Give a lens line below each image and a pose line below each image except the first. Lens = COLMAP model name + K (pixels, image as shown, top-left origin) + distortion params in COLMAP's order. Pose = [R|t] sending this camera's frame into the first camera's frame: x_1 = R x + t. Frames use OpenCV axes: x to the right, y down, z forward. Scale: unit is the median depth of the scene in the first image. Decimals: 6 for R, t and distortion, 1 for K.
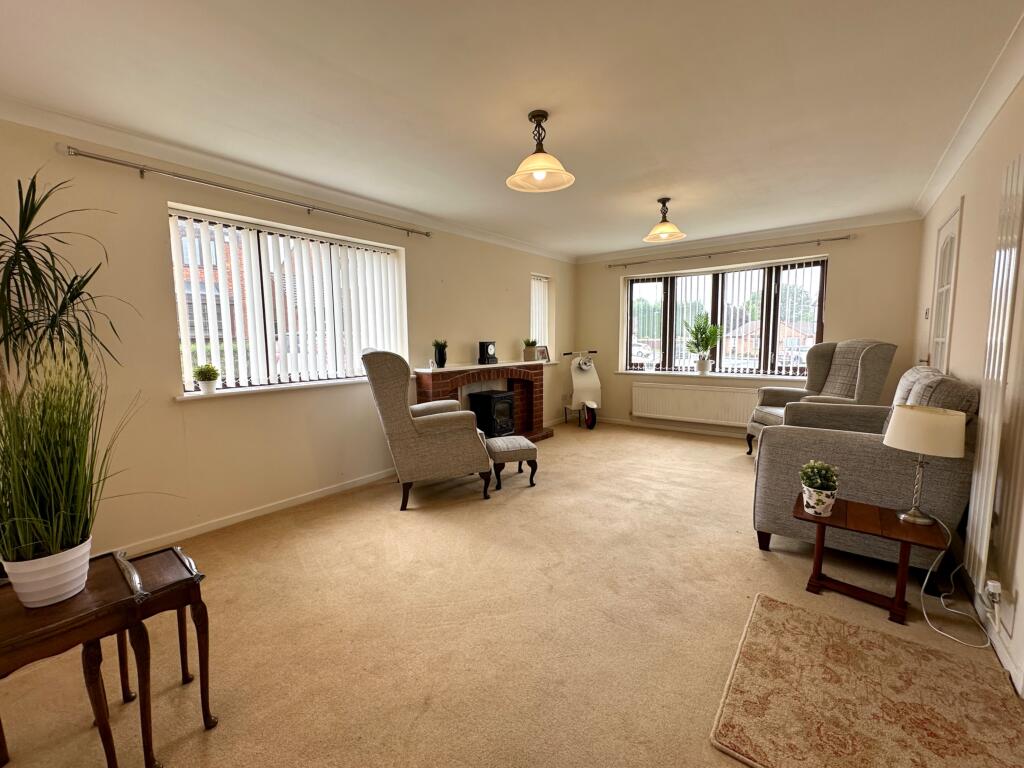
lens RADIAL K [[423.7, 0, 512.0], [0, 423.7, 384.0], [0, 0, 1]] dist [-0.000470, -0.000217]
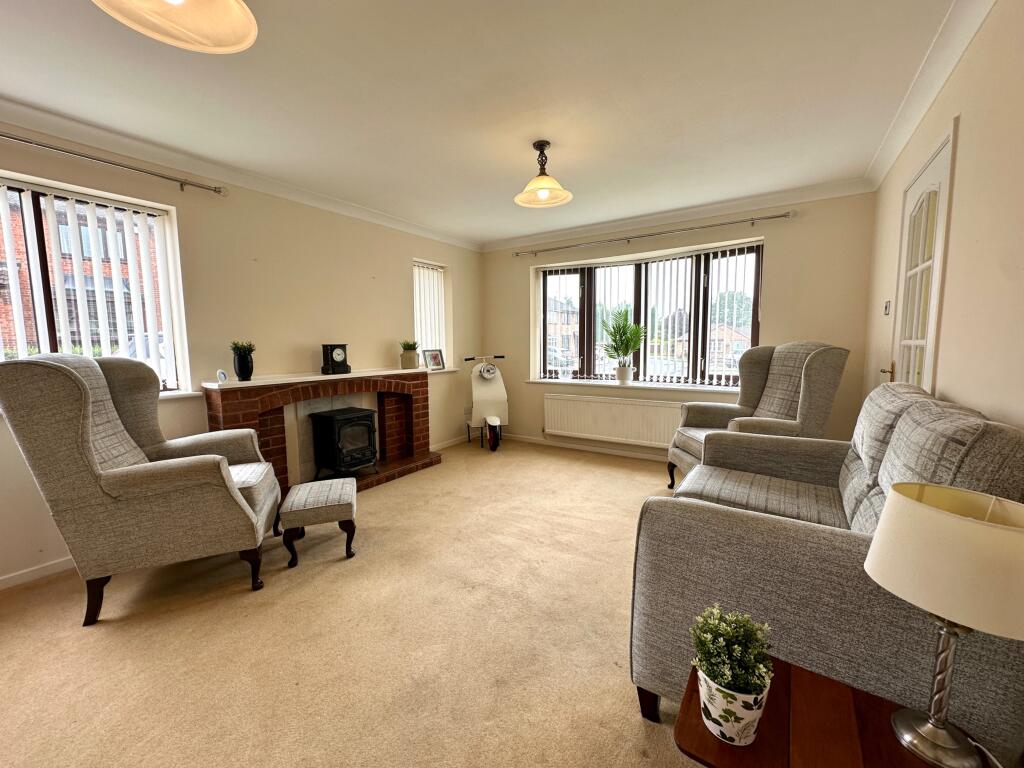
lens RADIAL K [[410.6, 0, 512.0], [0, 410.6, 384.0], [0, 0, 1]] dist [-0.001275, -0.000172]
pose [[0.996859, -0.005475, 0.079011, 0.192388], [0.005777, 0.999977, -0.003604, -0.024312], [-0.078990, 0.004049, 0.996867, 0.243581]]
